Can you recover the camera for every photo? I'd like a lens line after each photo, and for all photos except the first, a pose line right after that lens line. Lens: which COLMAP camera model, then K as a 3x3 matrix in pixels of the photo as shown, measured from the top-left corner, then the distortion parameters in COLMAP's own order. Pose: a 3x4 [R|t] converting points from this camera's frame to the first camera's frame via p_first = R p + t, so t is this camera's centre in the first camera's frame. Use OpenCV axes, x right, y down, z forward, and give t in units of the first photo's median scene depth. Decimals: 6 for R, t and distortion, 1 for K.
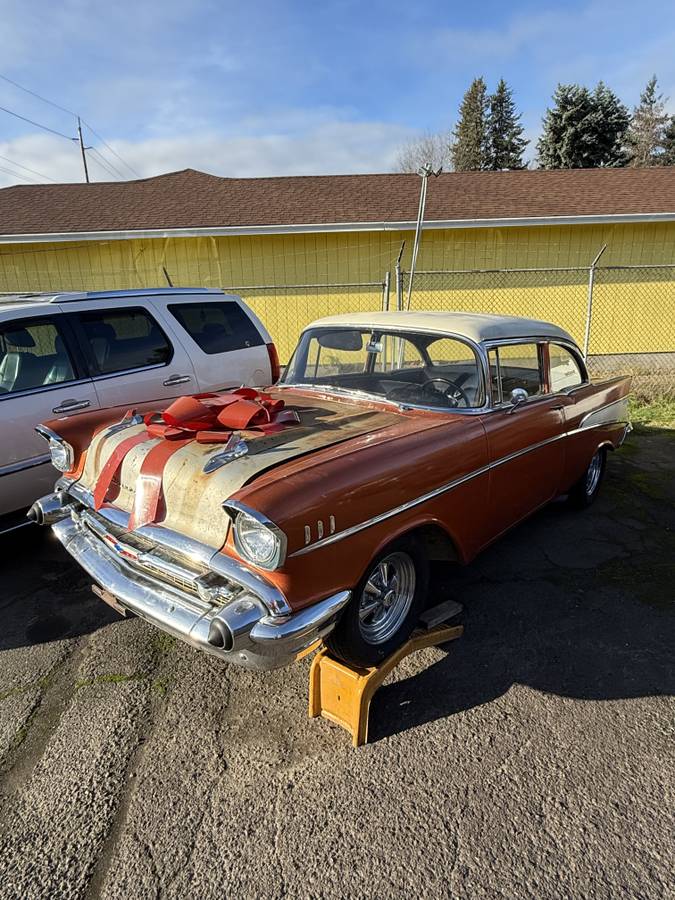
lens RADIAL K [[515.3, 0, 337.5], [0, 515.3, 450.0], [0, 0, 1]] dist [-0.002883, -0.000231]
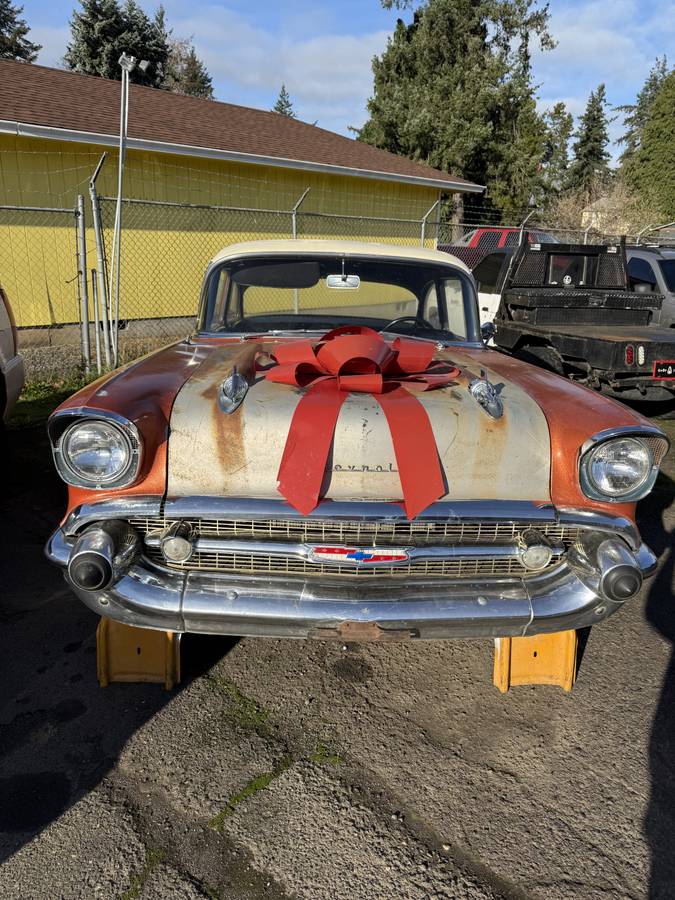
lens RADIAL K [[633.5, 0, 337.5], [0, 633.5, 450.0], [0, 0, 1]] dist [0.001741, -0.003187]
pose [[0.734822, -0.164112, 0.658106, -0.275594], [0.153142, 0.985375, 0.074729, -0.004177], [-0.660745, 0.045871, 0.749207, 0.109243]]
